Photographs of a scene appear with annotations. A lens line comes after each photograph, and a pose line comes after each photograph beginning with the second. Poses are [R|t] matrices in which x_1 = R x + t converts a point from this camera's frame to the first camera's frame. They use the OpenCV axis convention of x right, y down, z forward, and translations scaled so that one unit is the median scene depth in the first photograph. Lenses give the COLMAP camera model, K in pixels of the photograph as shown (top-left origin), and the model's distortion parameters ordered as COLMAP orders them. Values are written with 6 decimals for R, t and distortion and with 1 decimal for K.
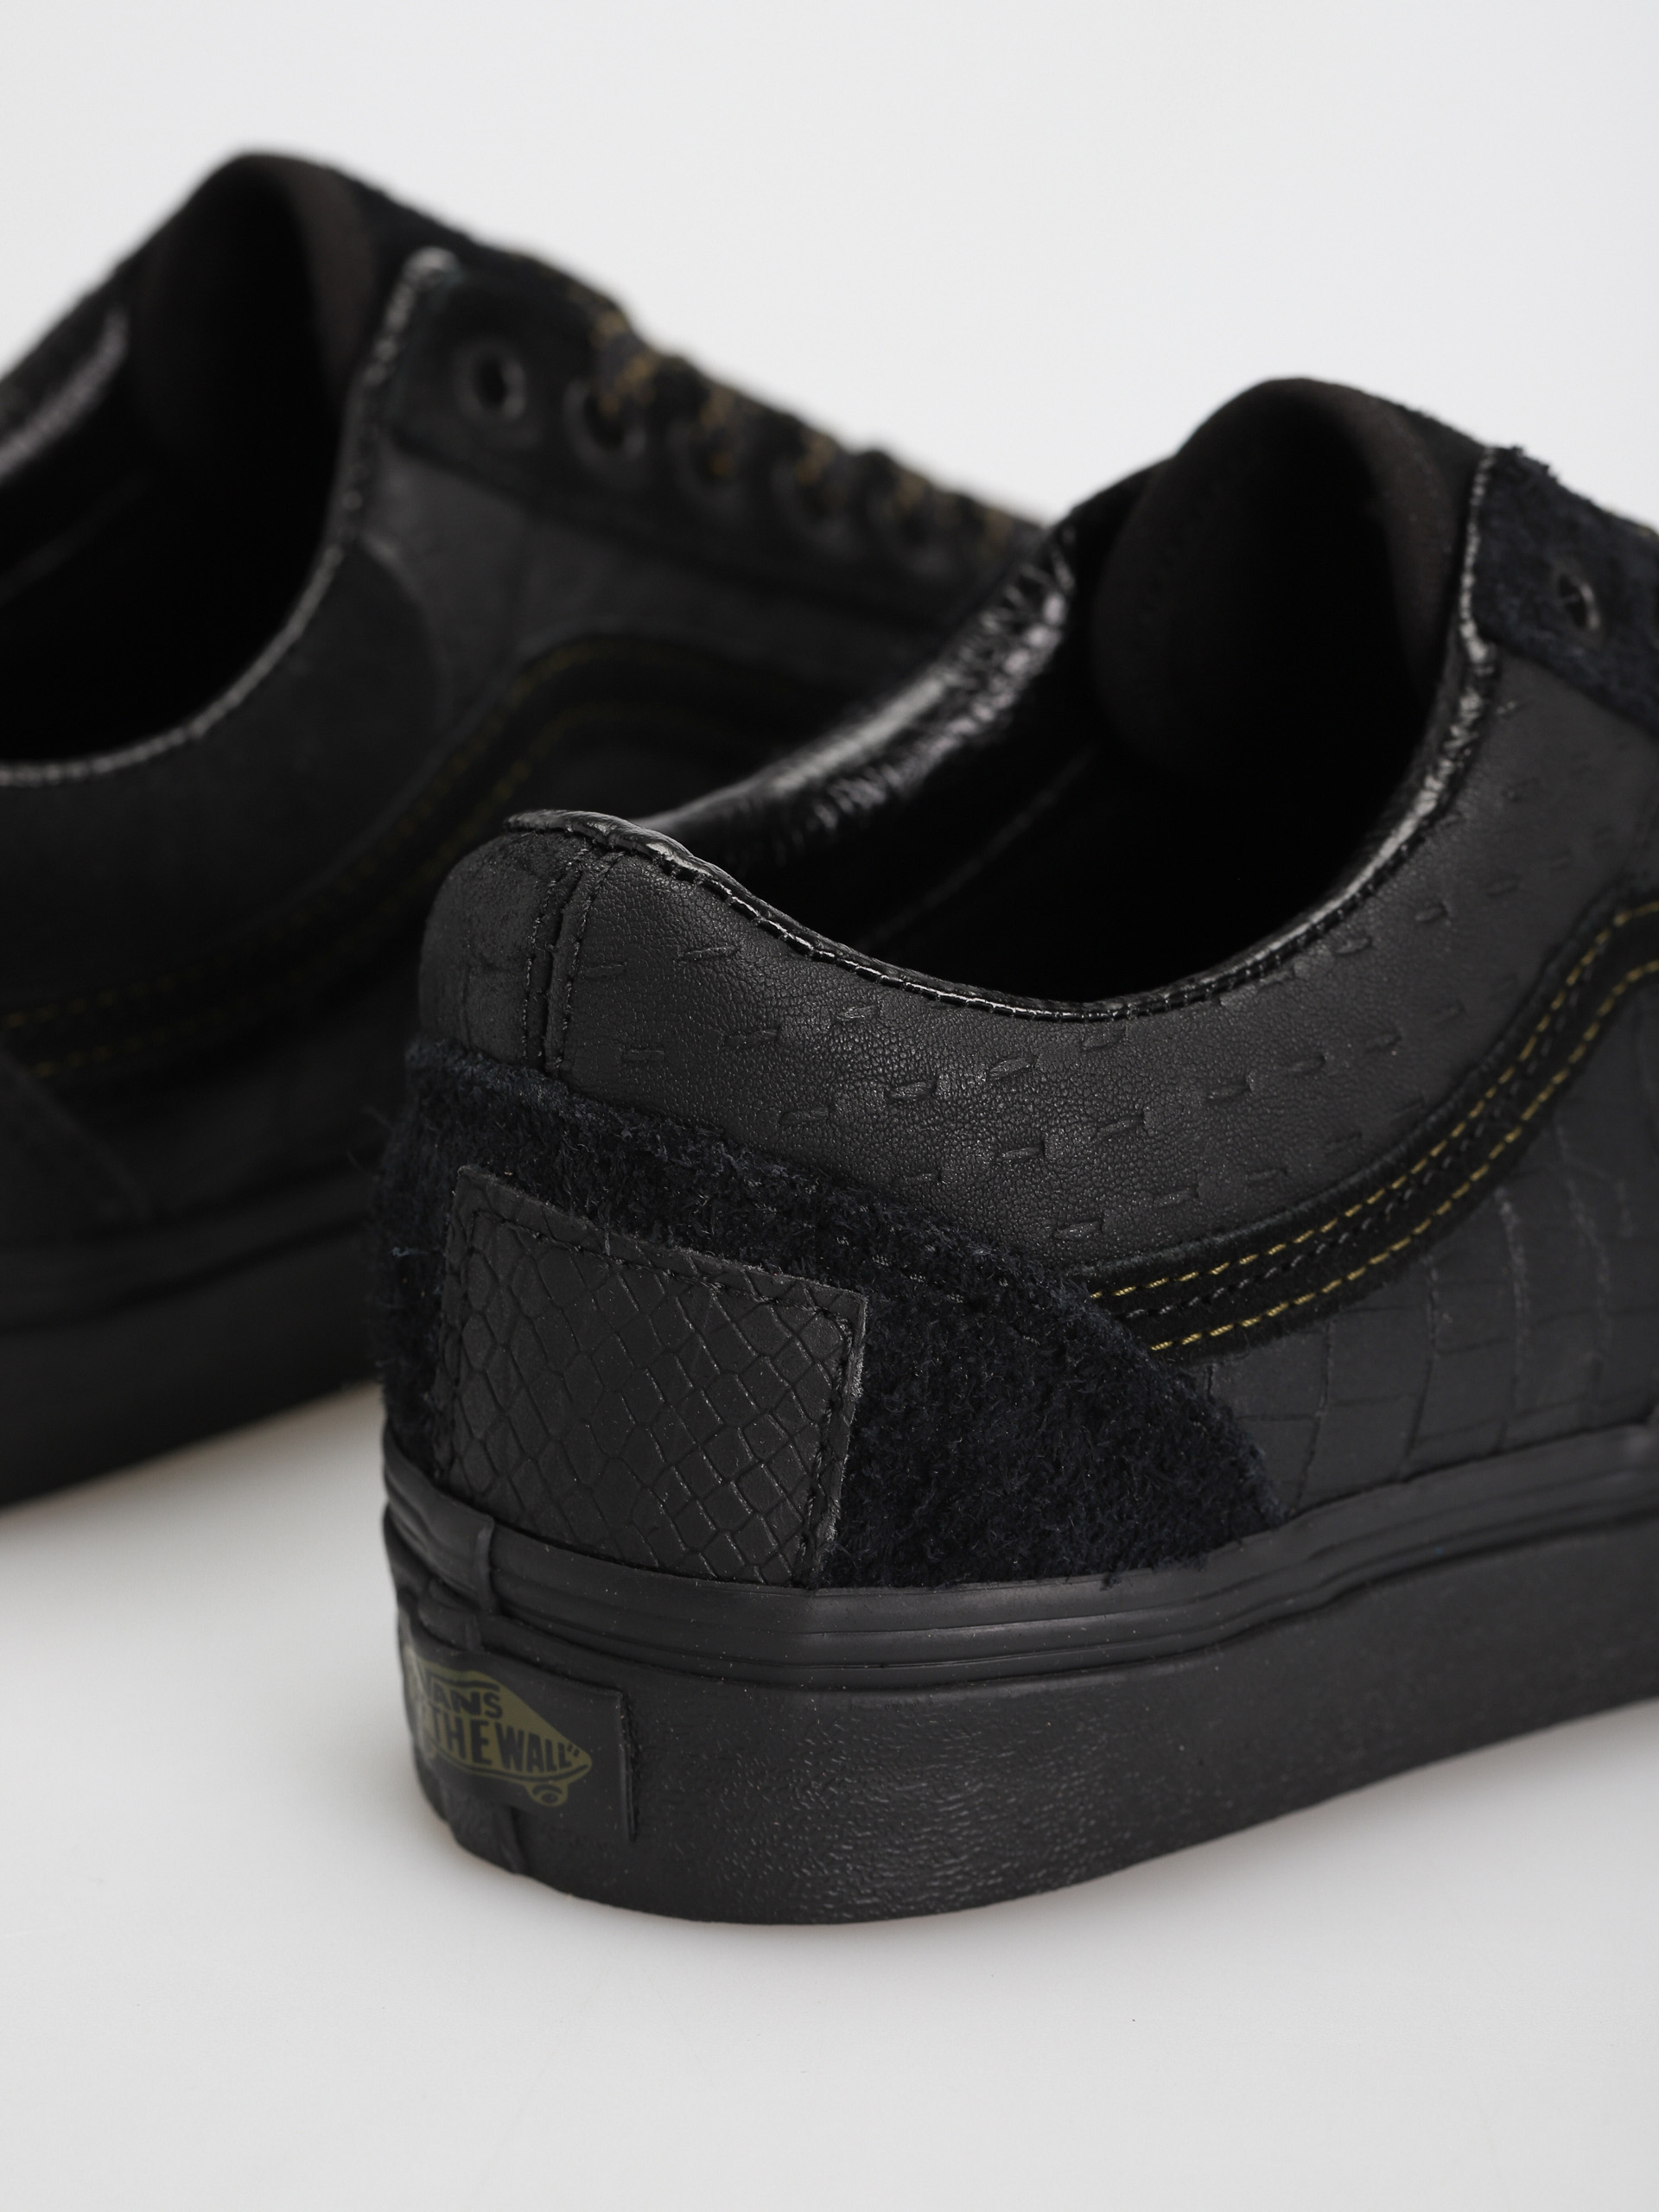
lens RADIAL K [[8286.4, 0, 811.8], [0, 8286.4, 1100.7], [0, 0, 1]] dist [-0.057374, 0.000000]
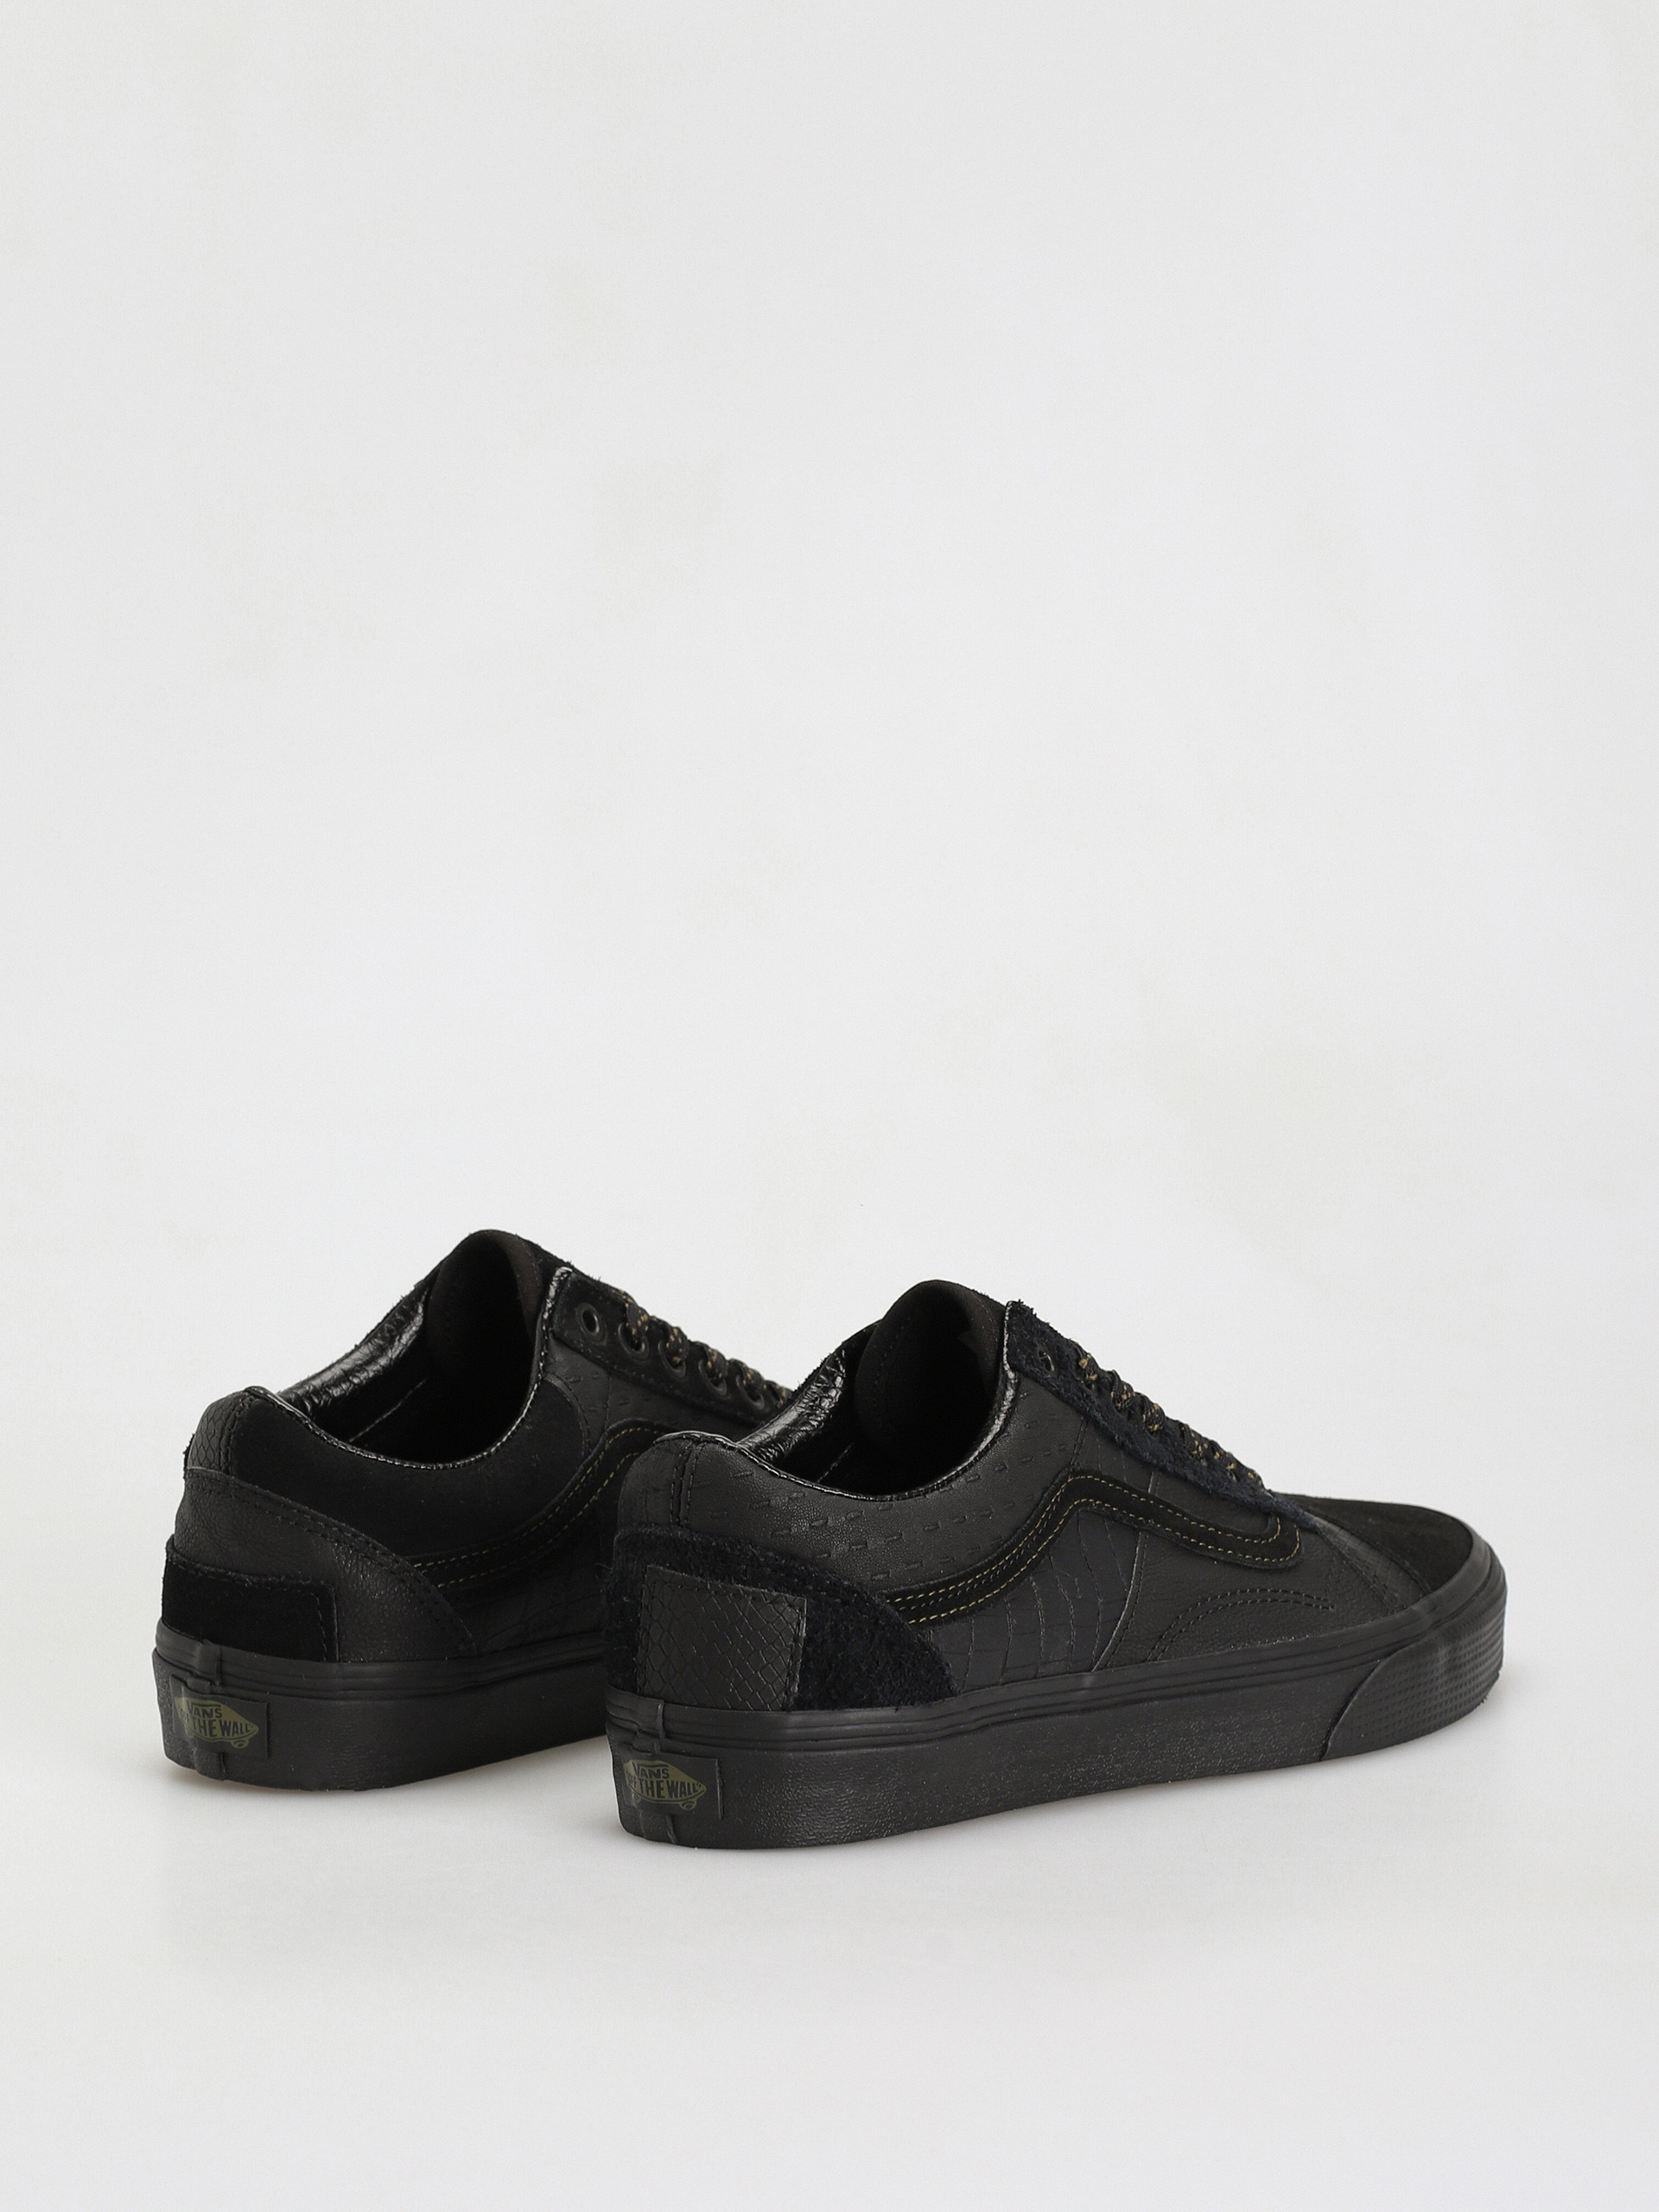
lens RADIAL K [[8286.4, 0, 833.4], [0, 8286.4, 1104.8], [0, 0, 1]] dist [-0.057374, 0.000000]
pose [[0.995022, -0.034465, 0.093505, -0.220214], [0.051241, 0.981695, -0.183436, 0.343715], [-0.085471, 0.187315, 0.978574, -1.594441]]
